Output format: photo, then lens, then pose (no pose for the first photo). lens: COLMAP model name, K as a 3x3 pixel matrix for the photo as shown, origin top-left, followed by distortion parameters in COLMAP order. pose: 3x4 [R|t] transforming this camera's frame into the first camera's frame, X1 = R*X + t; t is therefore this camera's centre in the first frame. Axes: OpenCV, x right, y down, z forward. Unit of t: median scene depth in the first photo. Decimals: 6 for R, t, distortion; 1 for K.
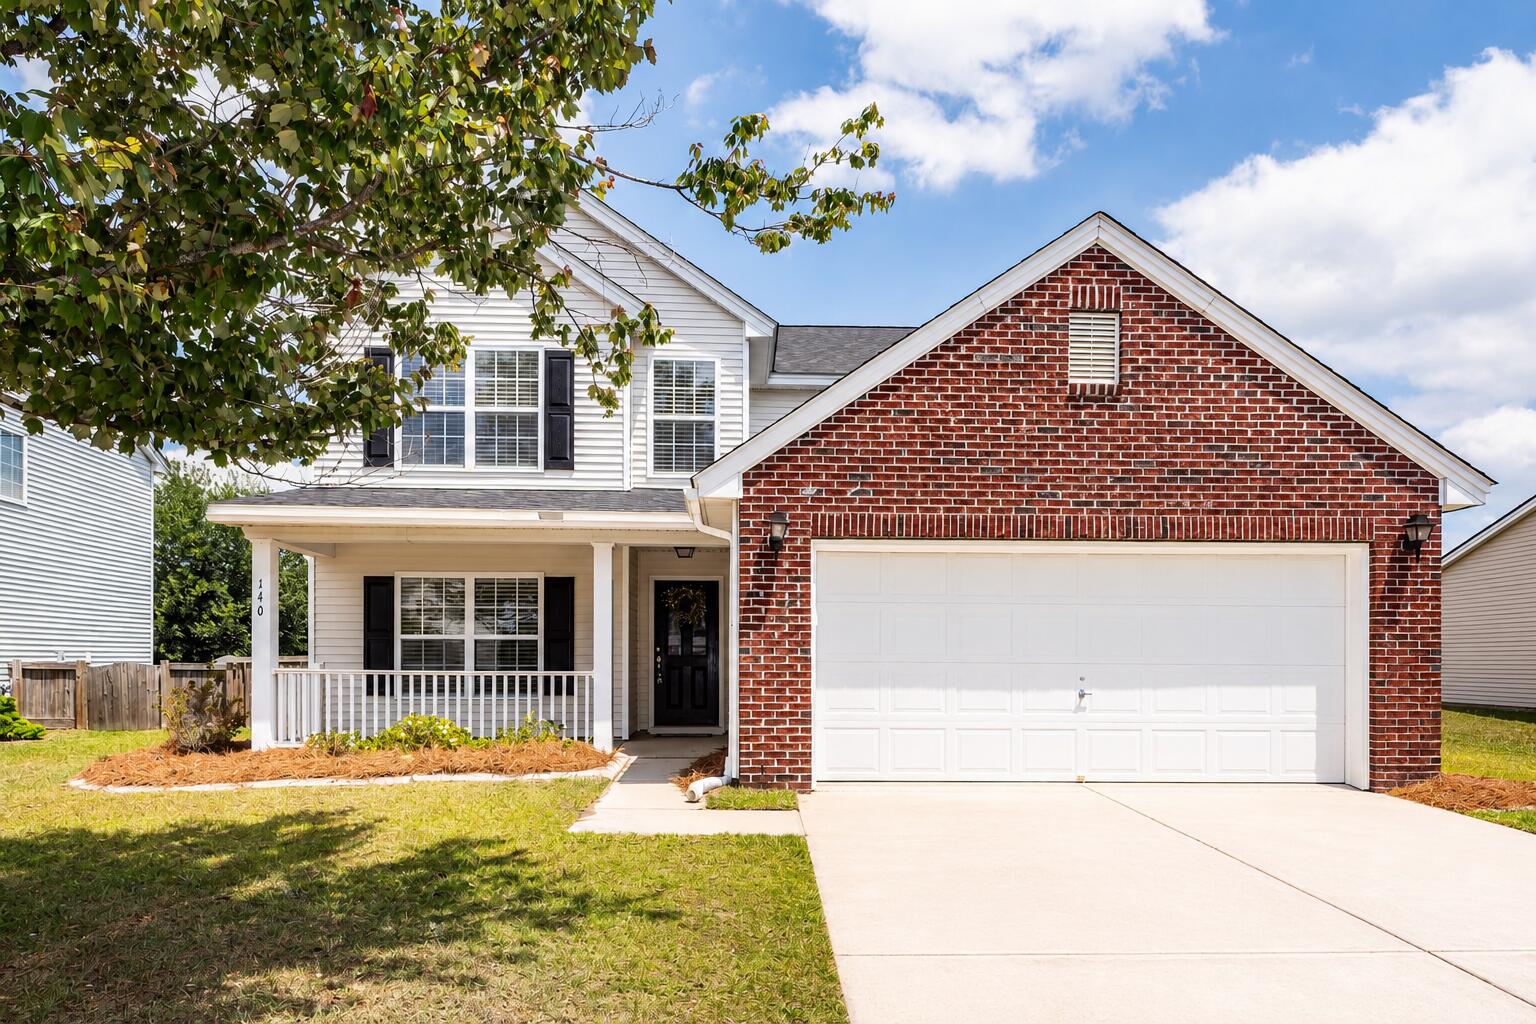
lens RADIAL K [[794.4, 0, 768.1], [0, 794.4, 509.0], [0, 0, 1]] dist [0.045463, -0.041018]
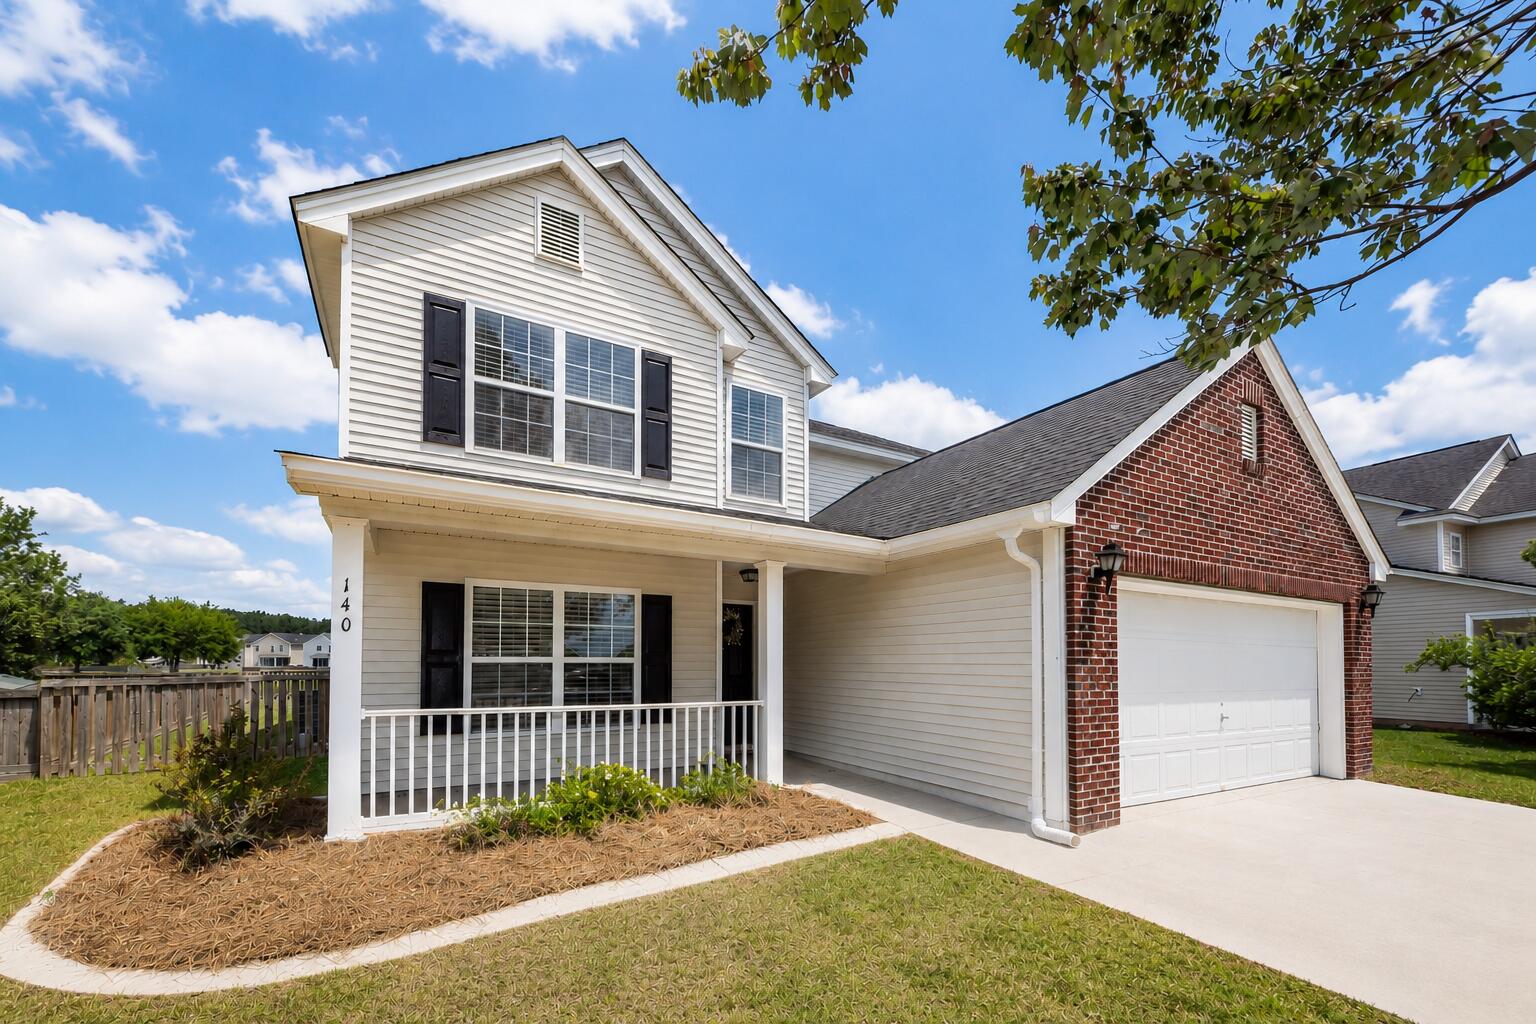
lens RADIAL K [[605.8, 0, 766.2], [0, 605.8, 504.3], [0, 0, 1]] dist [0.018862, -0.014296]
pose [[0.893341, 0.116258, 0.434080, -0.469644], [-0.078772, 0.991511, -0.103441, 0.044901], [-0.442421, 0.058214, 0.894916, 0.332644]]
